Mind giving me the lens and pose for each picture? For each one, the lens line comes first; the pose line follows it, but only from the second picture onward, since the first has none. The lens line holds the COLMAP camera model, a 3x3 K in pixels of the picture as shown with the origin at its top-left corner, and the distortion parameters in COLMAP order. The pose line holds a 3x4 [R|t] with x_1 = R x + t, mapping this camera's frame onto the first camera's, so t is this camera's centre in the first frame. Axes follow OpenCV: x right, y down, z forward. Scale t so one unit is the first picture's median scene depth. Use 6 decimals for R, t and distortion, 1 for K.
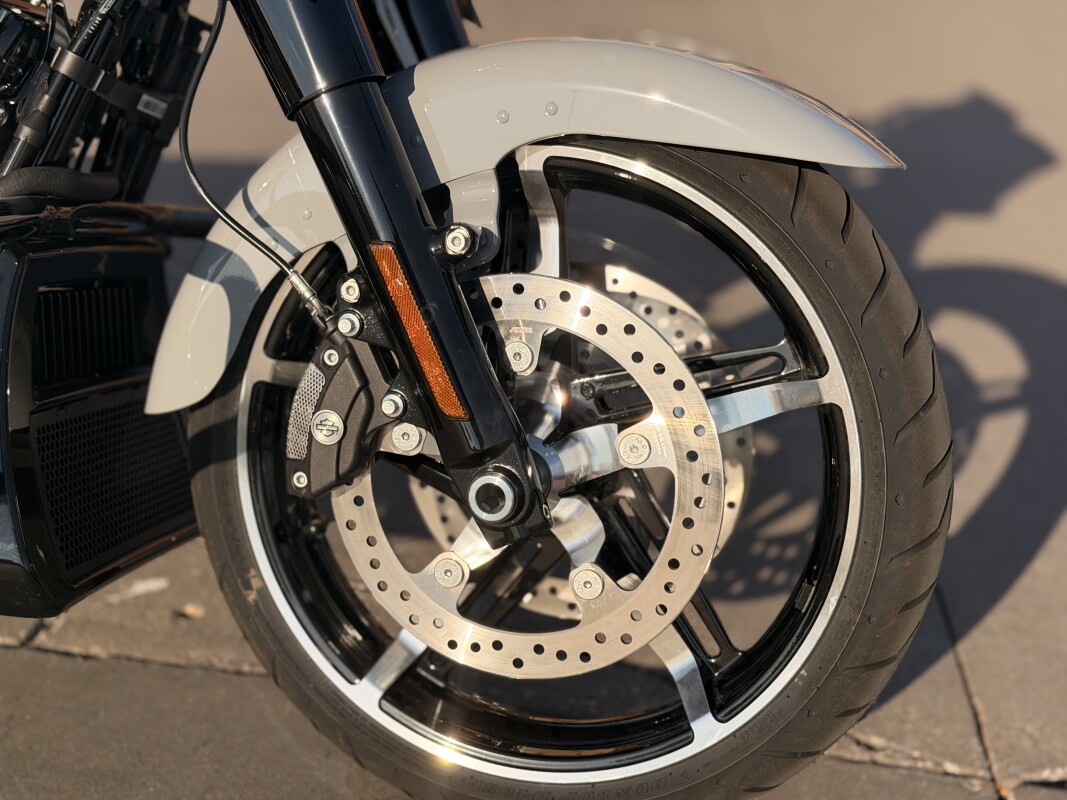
lens RADIAL K [[1482.0, 0, 533.5], [0, 1482.0, 400.0], [0, 0, 1]] dist [0.145873, 0.014473]
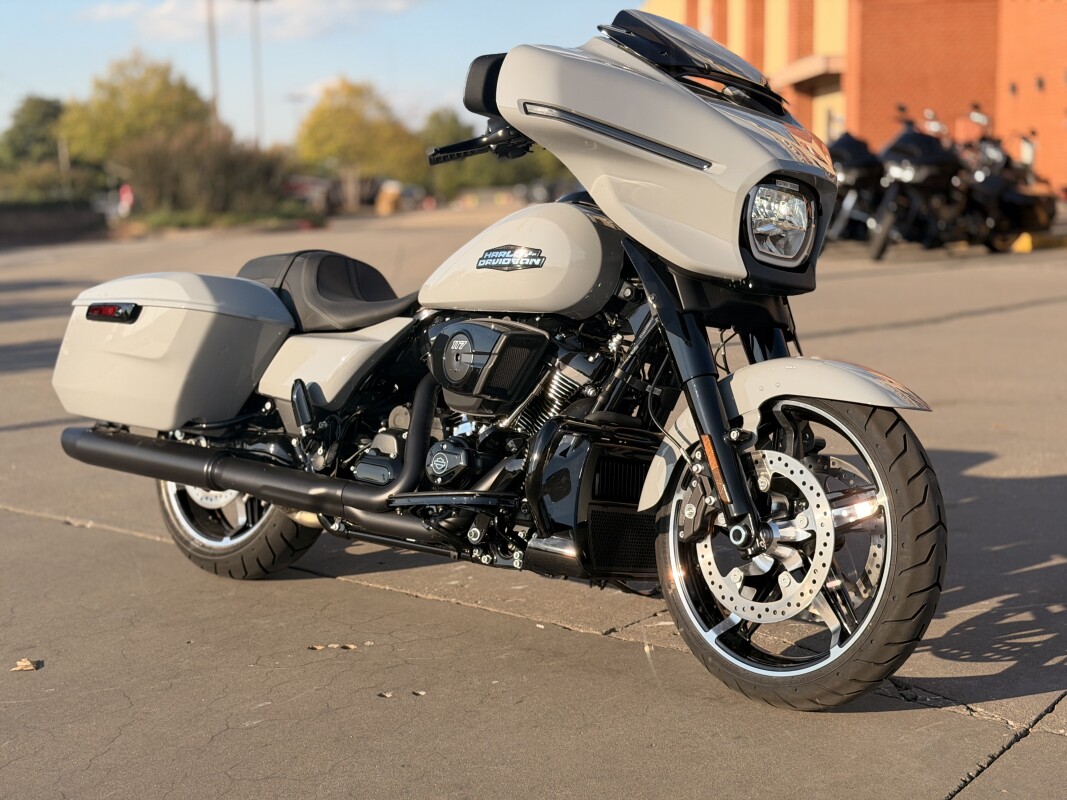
lens RADIAL K [[1482.0, 0, 533.5], [0, 1482.0, 400.0], [0, 0, 1]] dist [0.145873, 0.014473]
pose [[0.859564, -0.002827, -0.511020, 0.894838], [-0.117751, 0.971980, -0.203442, 0.369645], [0.497277, 0.235045, 0.835147, -1.231997]]
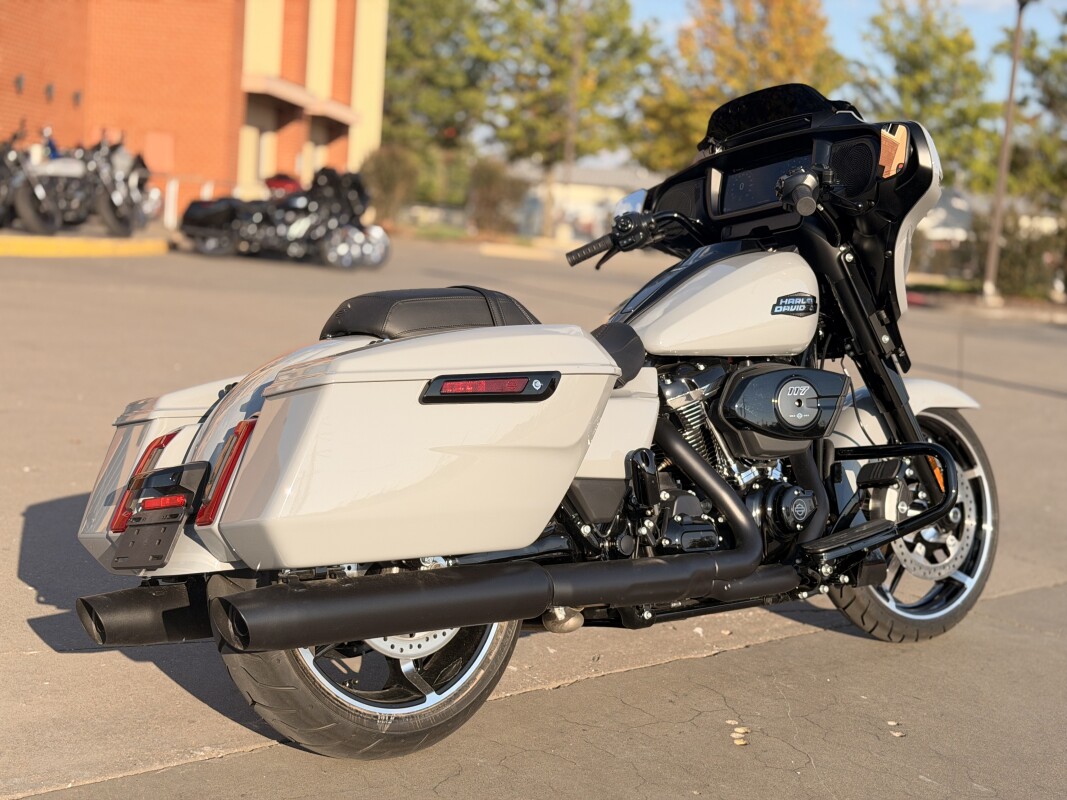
lens RADIAL K [[1482.0, 0, 533.5], [0, 1482.0, 400.0], [0, 0, 1]] dist [0.145873, 0.014473]
pose [[0.619584, -0.096371, 0.778992, -3.006165], [0.239018, 0.968467, -0.070296, -0.162377], [-0.747653, 0.229747, 0.623082, -0.422936]]
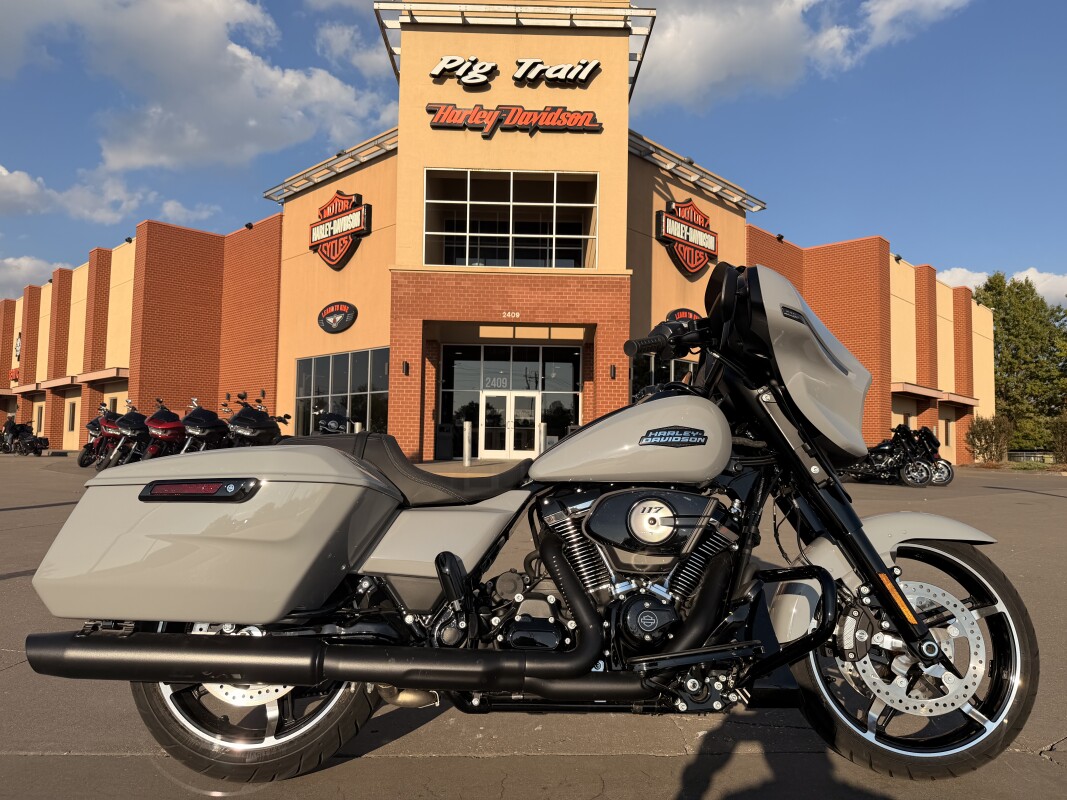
lens RADIAL K [[746.3, 0, 533.5], [0, 746.3, 400.0], [0, 0, 1]] dist [0.051042, -0.081058]
pose [[0.976341, -0.022905, 0.215022, -1.143328], [0.110215, 0.908229, -0.403698, 0.131089], [-0.186043, 0.417846, 0.889266, -0.501073]]
